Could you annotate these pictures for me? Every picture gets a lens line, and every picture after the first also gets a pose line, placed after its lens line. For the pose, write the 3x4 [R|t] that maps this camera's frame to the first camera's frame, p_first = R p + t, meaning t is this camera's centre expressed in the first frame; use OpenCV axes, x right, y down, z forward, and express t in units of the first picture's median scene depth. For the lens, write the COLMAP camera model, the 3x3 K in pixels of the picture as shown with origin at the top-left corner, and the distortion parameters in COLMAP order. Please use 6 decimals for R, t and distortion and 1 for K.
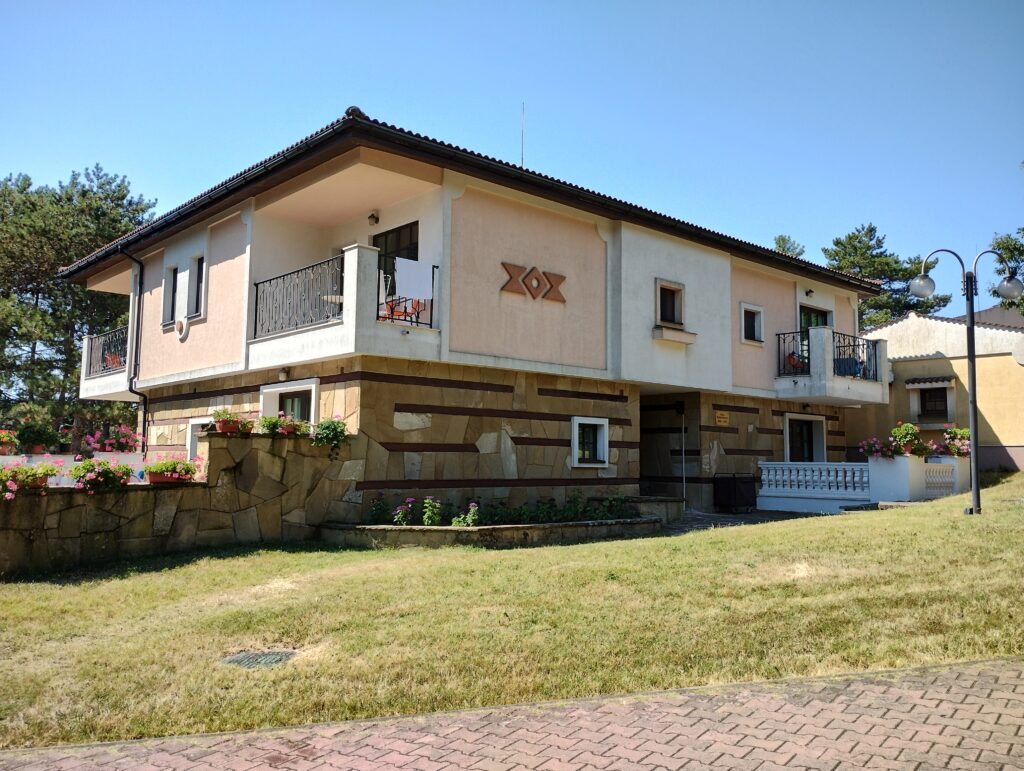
lens RADIAL K [[849.6, 0, 513.3], [0, 849.6, 388.2], [0, 0, 1]] dist [0.057725, -0.067322]
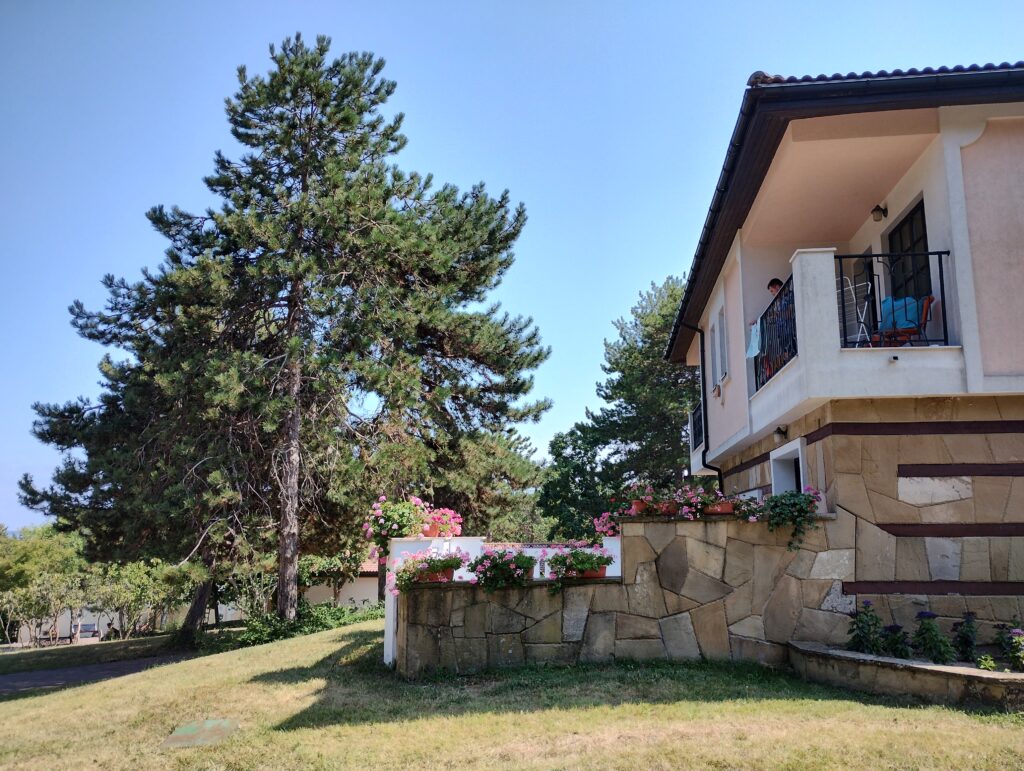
lens RADIAL K [[849.6, 0, 510.4], [0, 849.6, 379.6], [0, 0, 1]] dist [0.057725, -0.067322]
pose [[0.662895, -0.140573, -0.735398, 0.184469], [0.074142, 0.989713, -0.122353, 0.012739], [0.745033, 0.026583, 0.666498, 0.348911]]
